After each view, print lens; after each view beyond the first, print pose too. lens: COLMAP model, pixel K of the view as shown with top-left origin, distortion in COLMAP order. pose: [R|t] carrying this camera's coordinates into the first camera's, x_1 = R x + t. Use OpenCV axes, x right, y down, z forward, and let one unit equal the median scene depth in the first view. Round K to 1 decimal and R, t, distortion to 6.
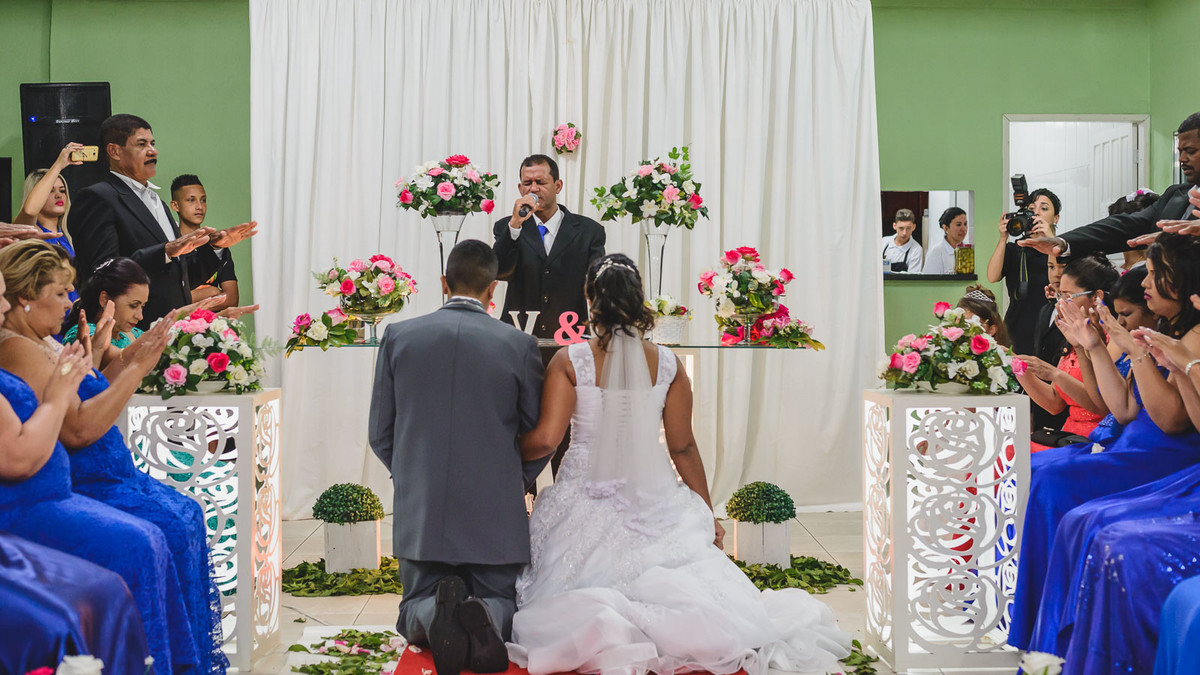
lens RADIAL K [[2193.0, 0, 600.0], [0, 2193.0, 337.5], [0, 0, 1]] dist [0.017673, -0.330081]
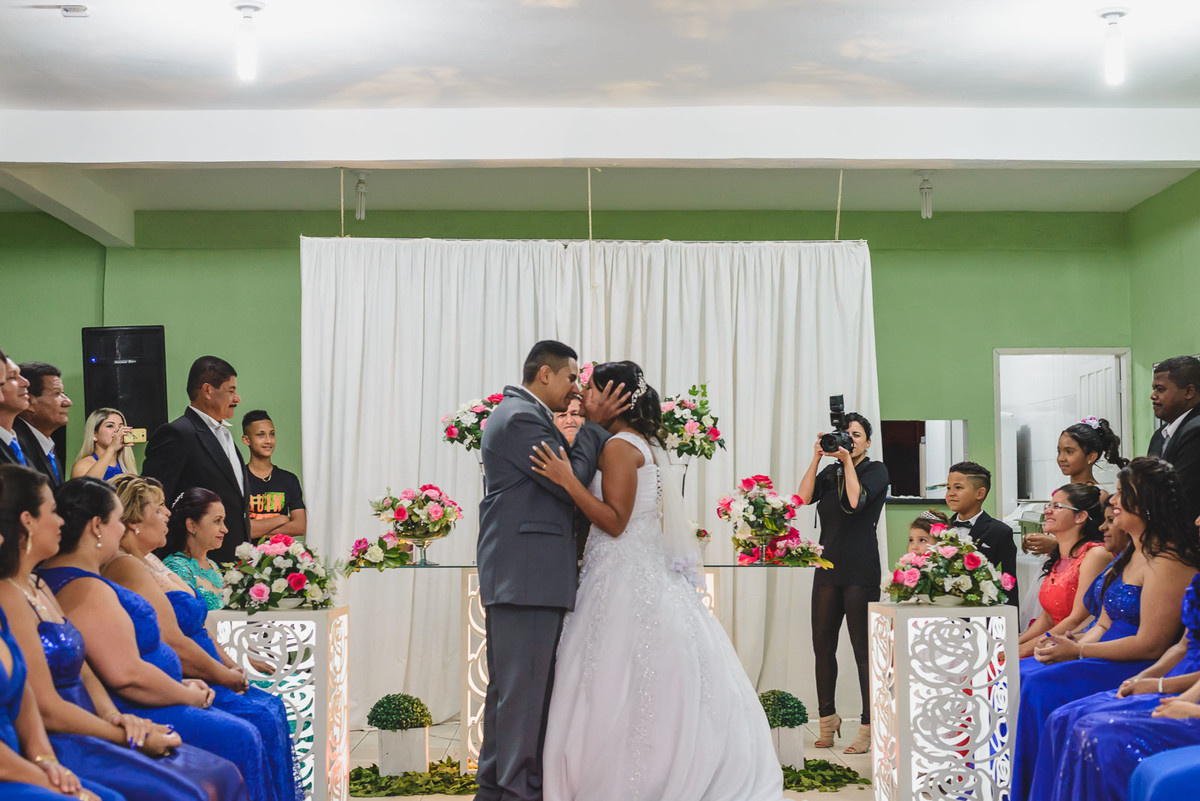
lens RADIAL K [[2394.1, 0, 600.0], [0, 2394.1, 400.5], [0, 0, 1]] dist [0.031622, 0.243179]
pose [[0.999887, -0.005916, 0.013791, -0.030981], [0.006874, 0.997491, -0.070463, 0.005687], [-0.013339, 0.070550, 0.997419, -0.207281]]
